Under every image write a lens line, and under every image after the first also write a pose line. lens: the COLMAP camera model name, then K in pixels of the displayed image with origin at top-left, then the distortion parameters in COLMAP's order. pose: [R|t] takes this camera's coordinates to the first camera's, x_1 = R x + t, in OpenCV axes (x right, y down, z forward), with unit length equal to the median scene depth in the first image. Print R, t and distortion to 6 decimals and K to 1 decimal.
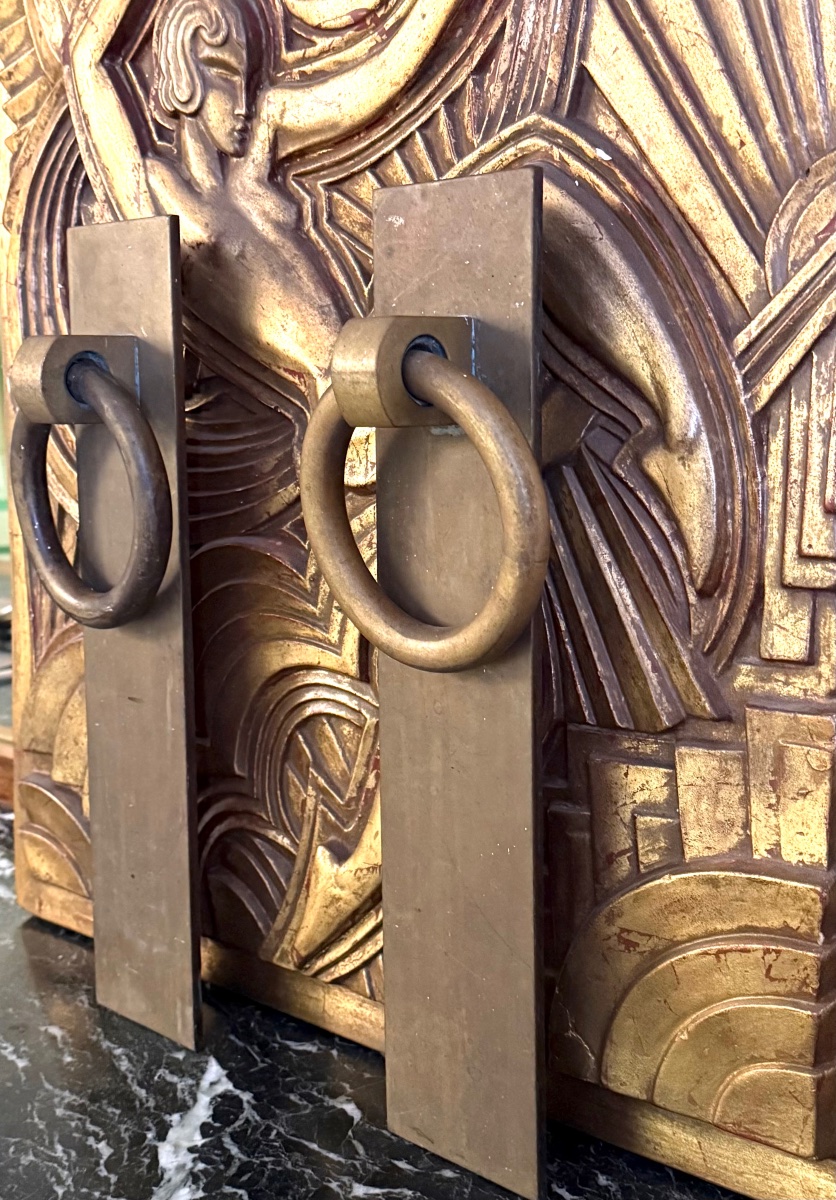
lens RADIAL K [[1541.7, 0, 360.2], [0, 1541.7, 557.9], [0, 0, 1]] dist [0.108197, 0.000000]
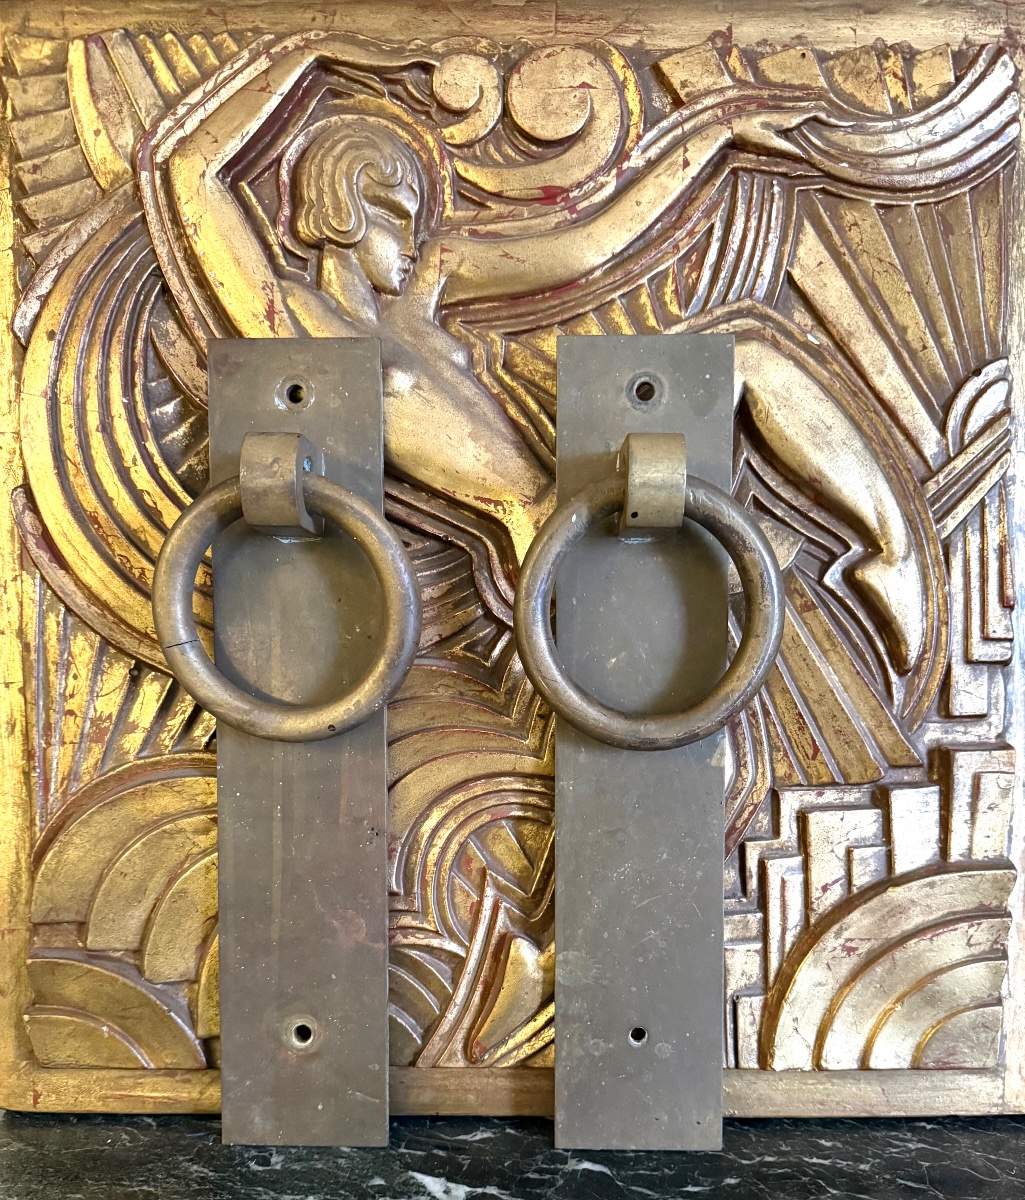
lens RADIAL K [[1035.5, 0, 518.8], [0, 1035.5, 725.7], [0, 0, 1]] dist [0.028568, -0.062311]
pose [[0.729546, -0.027632, 0.683374, -0.541131], [0.066149, 0.997350, -0.030291, 0.062400], [-0.680726, 0.067303, 0.729440, 0.484047]]
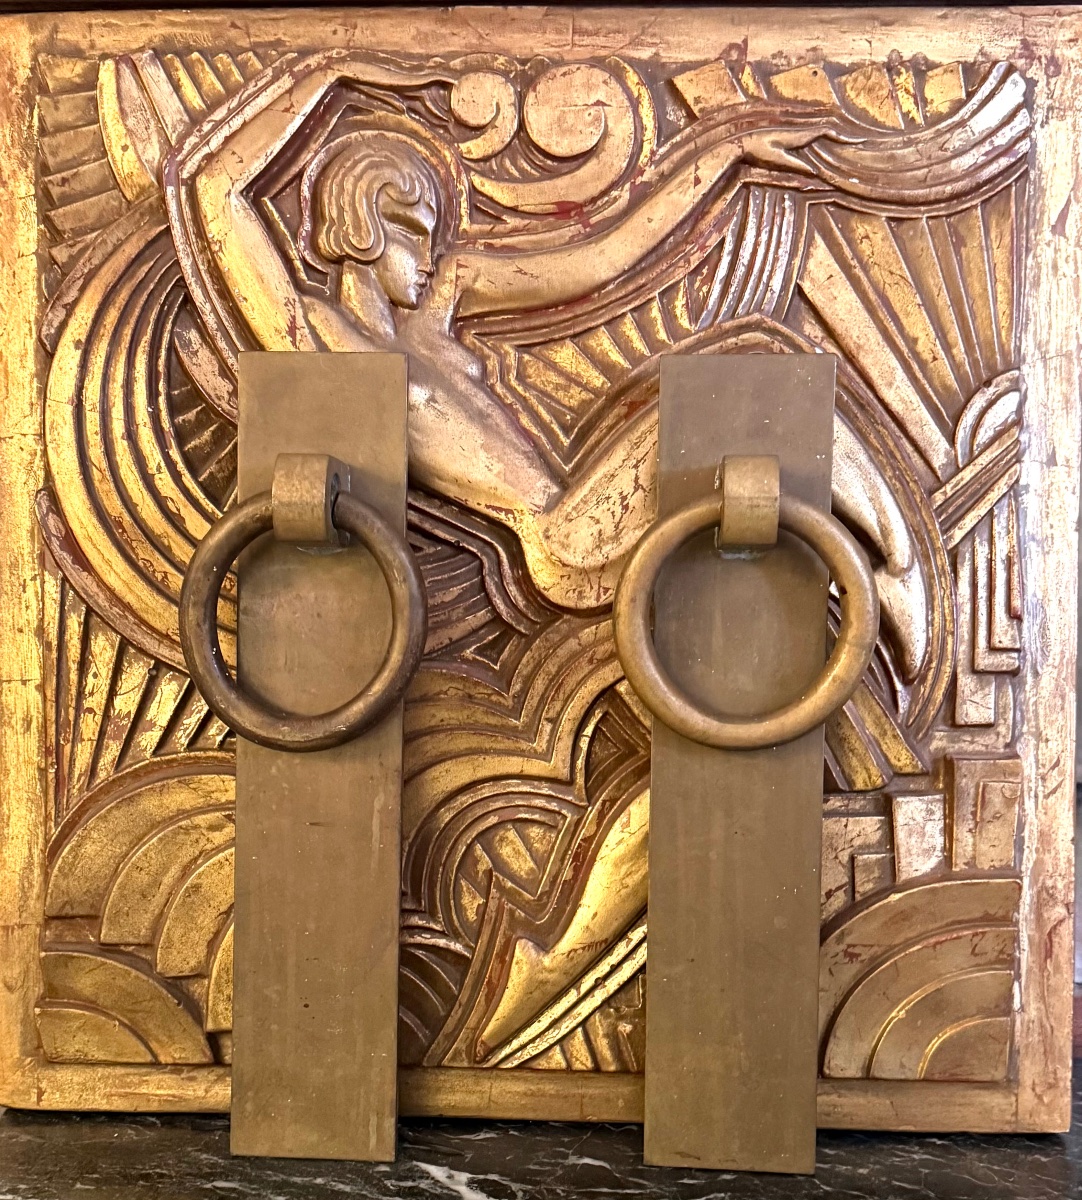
lens RADIAL K [[1526.0, 0, 509.1], [0, 1526.0, 717.7], [0, 0, 1]] dist [0.098840, 0.000000]
pose [[0.752370, -0.008257, 0.658689, -0.785417], [0.051509, 0.997597, -0.046330, 0.083250], [-0.656724, 0.068786, 0.750988, 0.187016]]
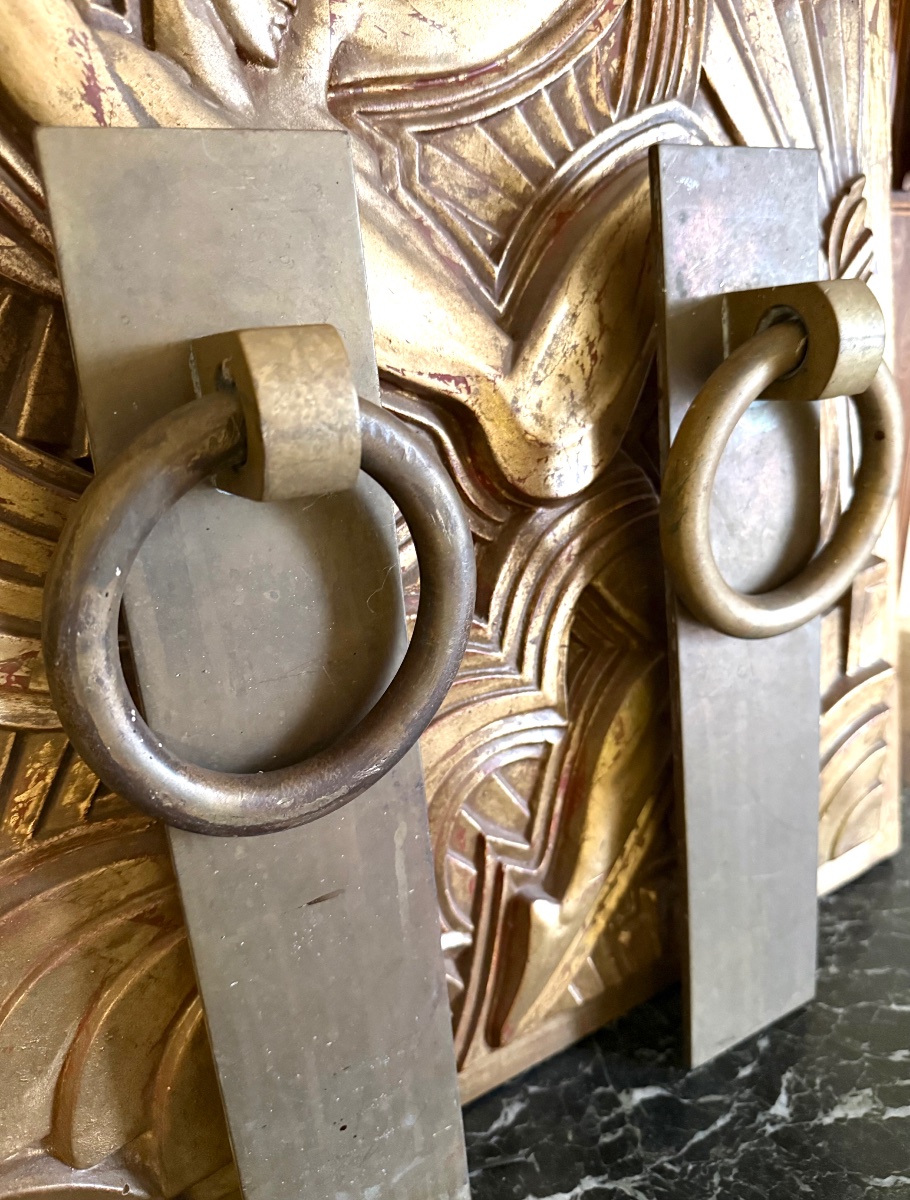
lens RADIAL K [[915.4, 0, 468.4], [0, 915.4, 586.4], [0, 0, 1]] dist [-0.040291, 0.018415]
pose [[0.249352, -0.254794, 0.934293, -0.511242], [0.206891, 0.956509, 0.205635, -0.114204], [-0.946055, 0.142021, 0.291222, 0.897824]]
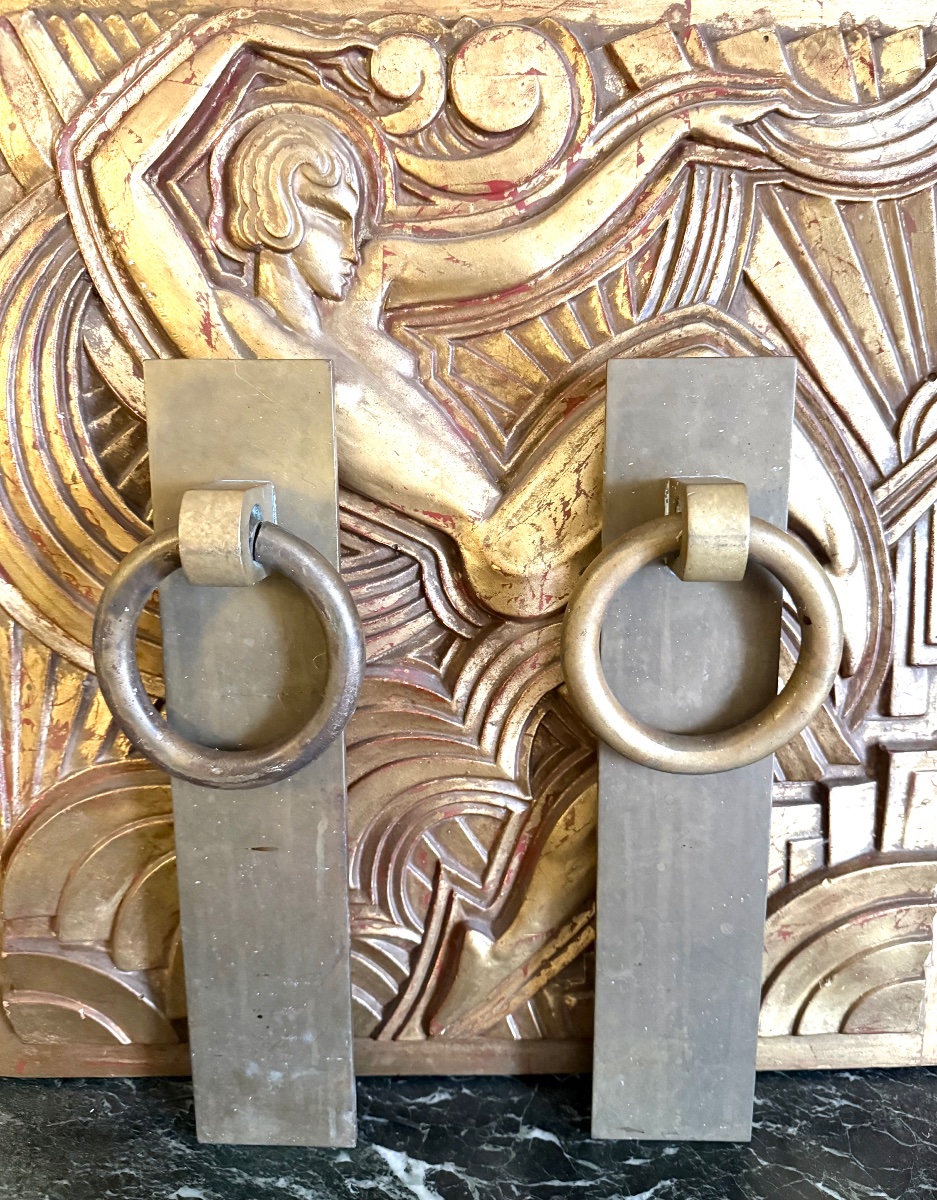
lens RADIAL K [[960.4, 0, 493.8], [0, 960.4, 608.1], [0, 0, 1]] dist [0.016806, -0.052120]
pose [[0.715853, -0.120588, 0.687759, -0.492146], [0.074074, 0.992531, 0.096925, -0.120757], [-0.694311, -0.018439, 0.719439, 0.510897]]
